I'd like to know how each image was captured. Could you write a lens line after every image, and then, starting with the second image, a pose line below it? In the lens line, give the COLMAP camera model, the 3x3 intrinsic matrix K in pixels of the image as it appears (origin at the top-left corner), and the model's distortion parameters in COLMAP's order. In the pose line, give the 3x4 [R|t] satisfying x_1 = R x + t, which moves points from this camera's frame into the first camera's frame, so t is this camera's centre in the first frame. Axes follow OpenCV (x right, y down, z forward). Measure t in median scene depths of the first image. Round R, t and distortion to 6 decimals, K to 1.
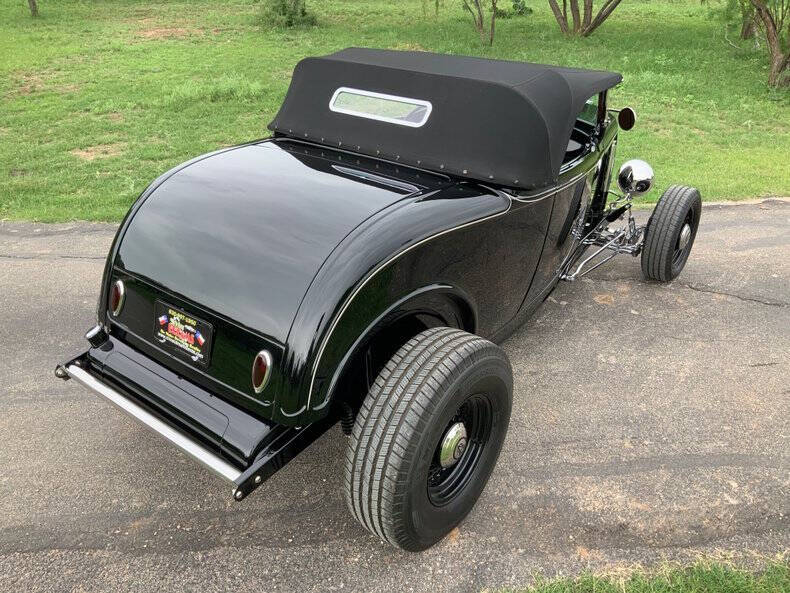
lens RADIAL K [[653.9, 0, 390.2], [0, 653.9, 298.8], [0, 0, 1]] dist [0.016291, -0.033444]
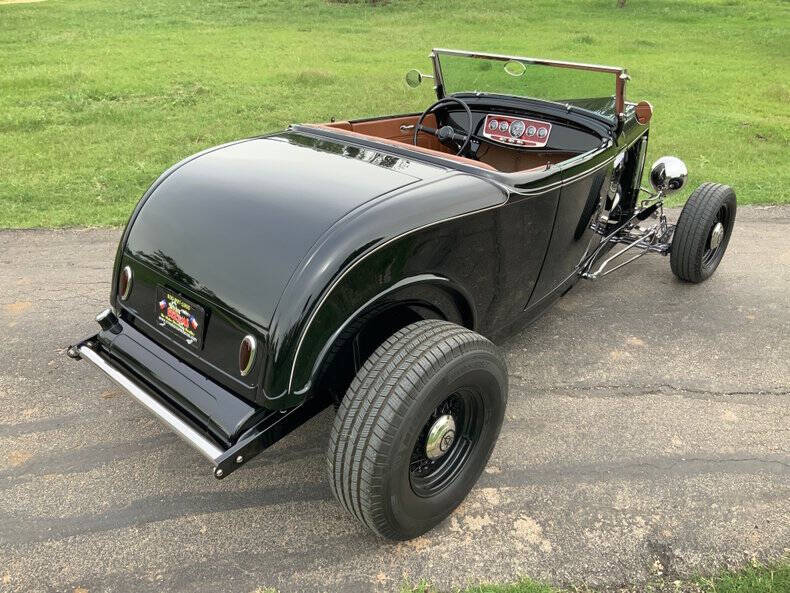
lens RADIAL K [[653.9, 0, 395.1], [0, 653.9, 301.6], [0, 0, 1]] dist [0.016291, -0.033444]
pose [[0.996522, 0.023154, -0.080055, 0.098001], [-0.022773, 0.999725, 0.005660, 0.013214], [0.080164, -0.003817, 0.996774, -0.006416]]
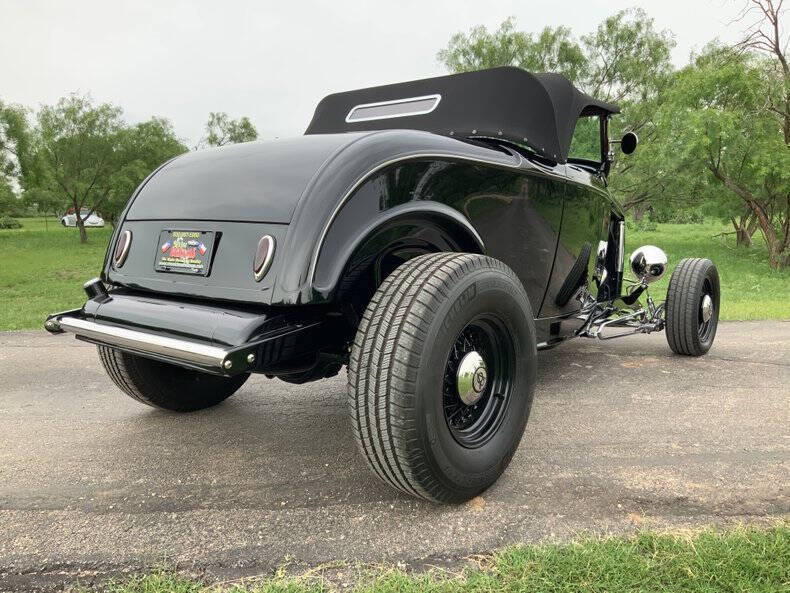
lens RADIAL K [[653.9, 0, 392.8], [0, 653.9, 297.1], [0, 0, 1]] dist [0.016291, -0.033444]
pose [[0.999694, -0.004564, -0.024306, 0.009951], [-0.004291, 0.935907, -0.352220, 0.417182], [0.024356, 0.352217, 0.935601, 0.124022]]
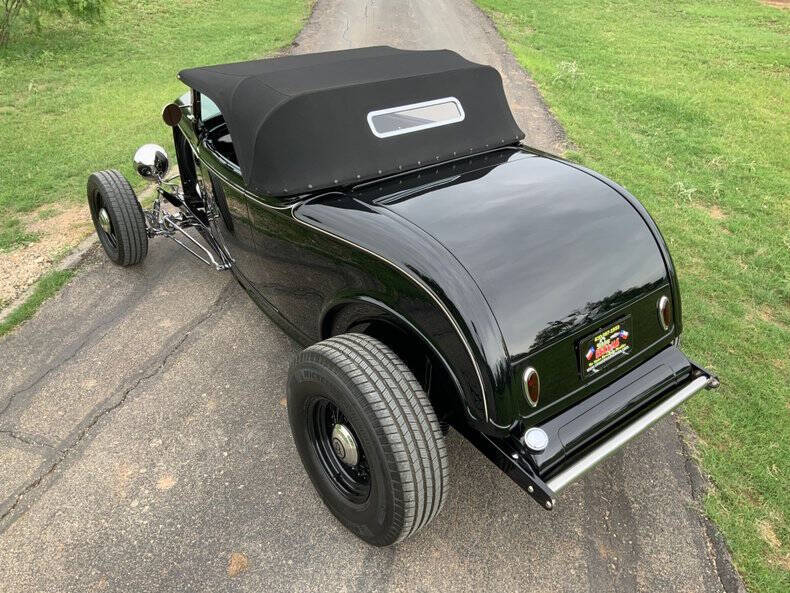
lens RADIAL K [[653.9, 0, 397.5], [0, 653.9, 291.4], [0, 0, 1]] dist [0.016291, -0.033444]
pose [[0.235607, -0.497373, 0.834931, -1.148885], [0.434262, 0.822457, 0.367398, -0.519150], [-0.869429, 0.276017, 0.409766, 0.772467]]
